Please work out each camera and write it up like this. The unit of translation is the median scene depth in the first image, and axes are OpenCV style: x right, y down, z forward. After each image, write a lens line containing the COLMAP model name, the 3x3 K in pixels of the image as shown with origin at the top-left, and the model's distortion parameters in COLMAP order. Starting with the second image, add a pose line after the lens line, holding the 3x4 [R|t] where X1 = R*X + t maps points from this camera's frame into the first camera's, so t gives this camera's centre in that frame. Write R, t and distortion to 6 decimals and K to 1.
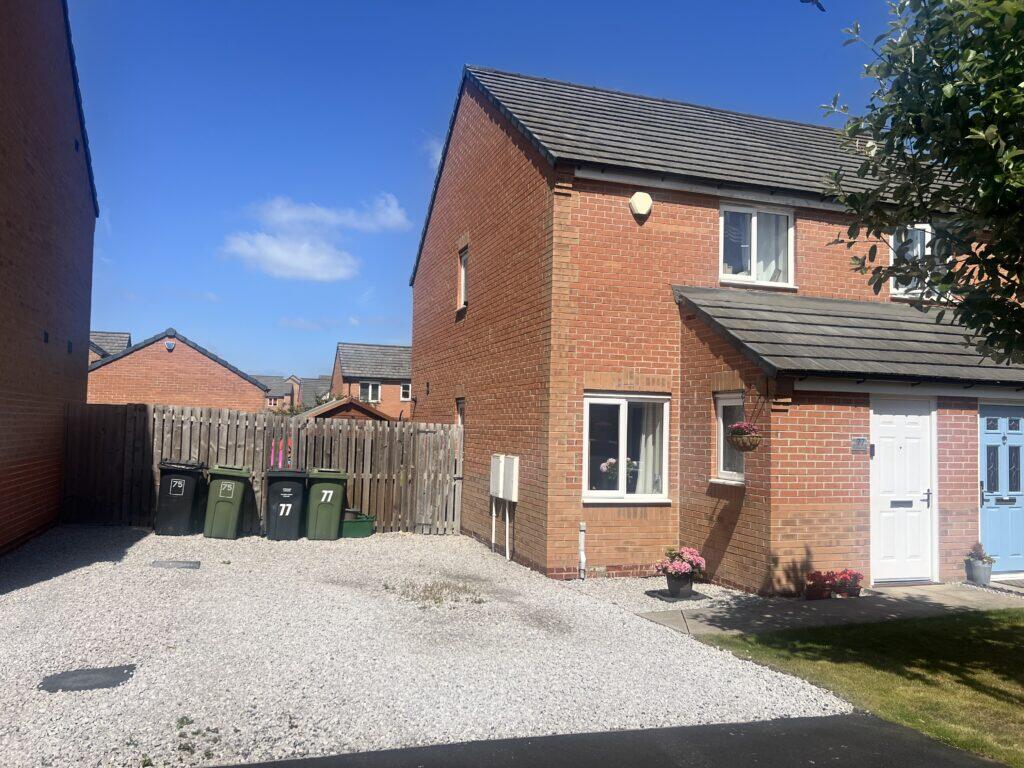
lens RADIAL K [[771.1, 0, 509.1], [0, 771.1, 384.6], [0, 0, 1]] dist [0.047536, -0.041637]
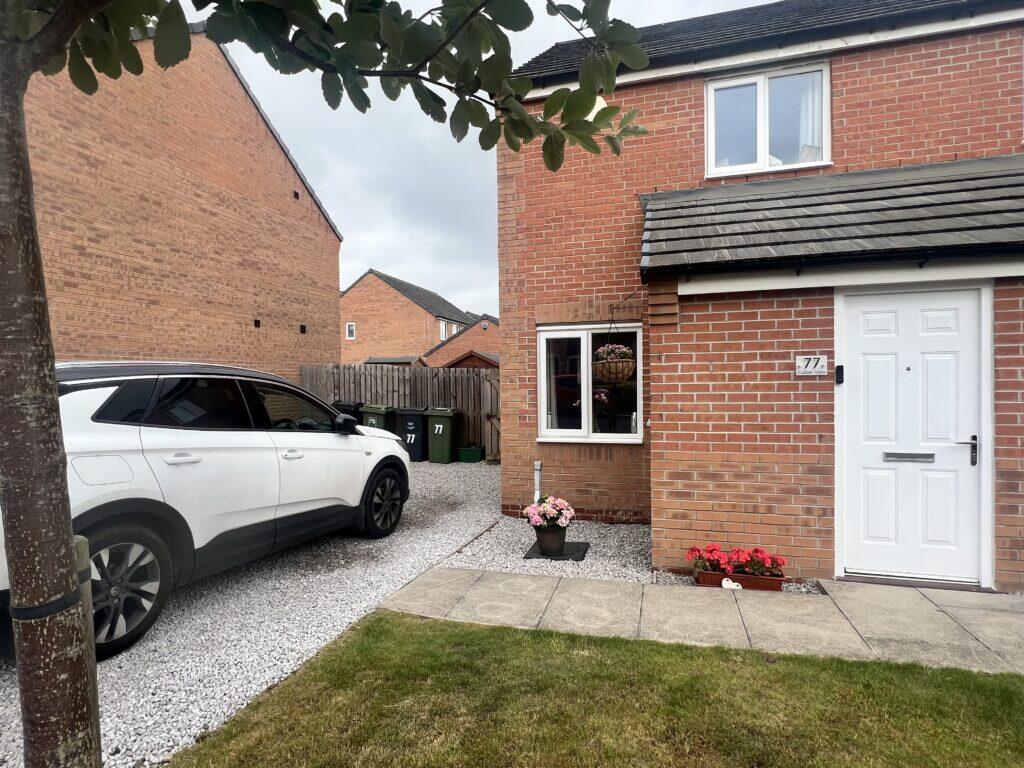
lens RADIAL K [[534.4, 0, 556.6], [0, 534.4, 385.5], [0, 0, 1]] dist [0.005677, 0.001335]
pose [[0.826074, -0.027300, -0.562901, 0.493424], [0.062685, 0.997079, 0.043635, 0.055671], [0.560065, -0.071331, 0.825372, 0.464583]]
